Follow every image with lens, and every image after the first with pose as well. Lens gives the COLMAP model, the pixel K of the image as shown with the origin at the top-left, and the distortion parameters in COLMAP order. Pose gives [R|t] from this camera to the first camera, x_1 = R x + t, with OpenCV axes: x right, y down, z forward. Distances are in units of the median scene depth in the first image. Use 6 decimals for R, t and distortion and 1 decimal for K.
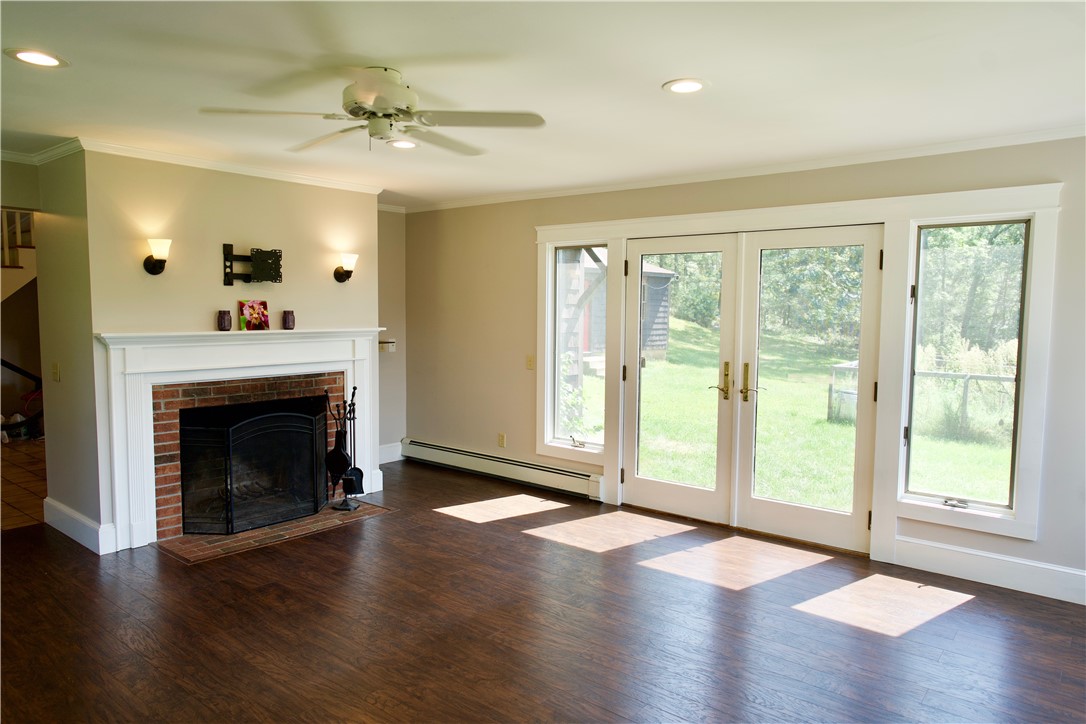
lens RADIAL K [[718.2, 0, 543.0], [0, 718.2, 362.0], [0, 0, 1]] dist [-0.047424, 0.052038]
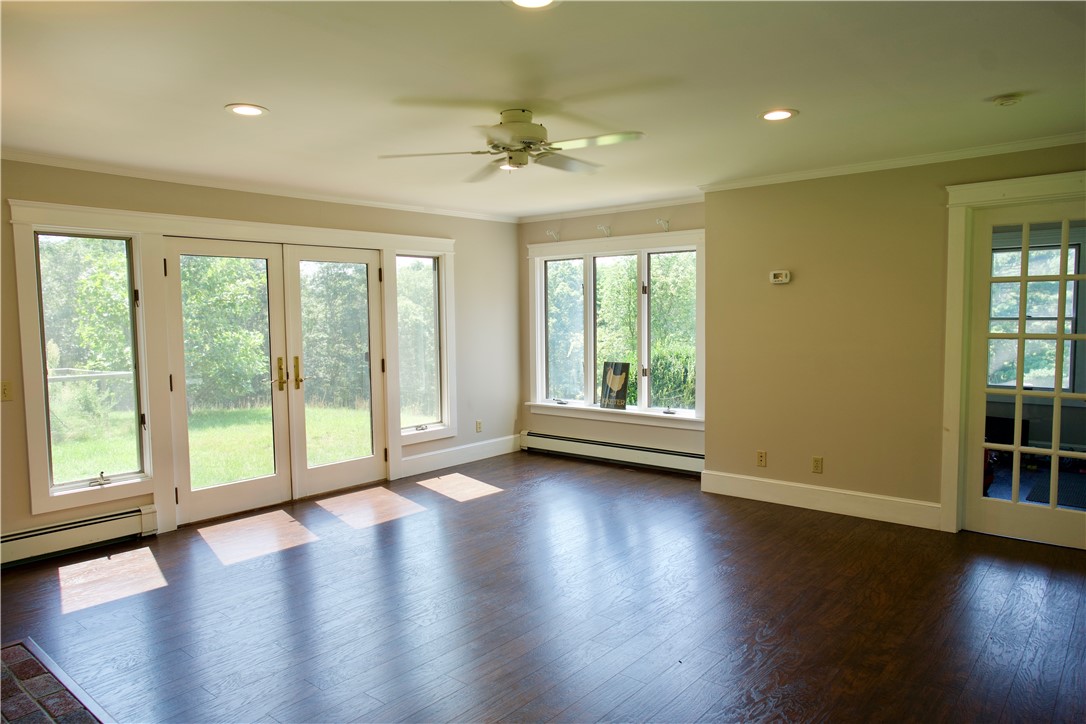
lens RADIAL K [[718.2, 0, 543.0], [0, 718.2, 362.0], [0, 0, 1]] dist [-0.047424, 0.052038]
pose [[0.021631, -0.098492, 0.994903, -0.862064], [0.065956, 0.993108, 0.096881, -0.075452], [-0.997588, 0.063524, 0.027978, 0.562330]]
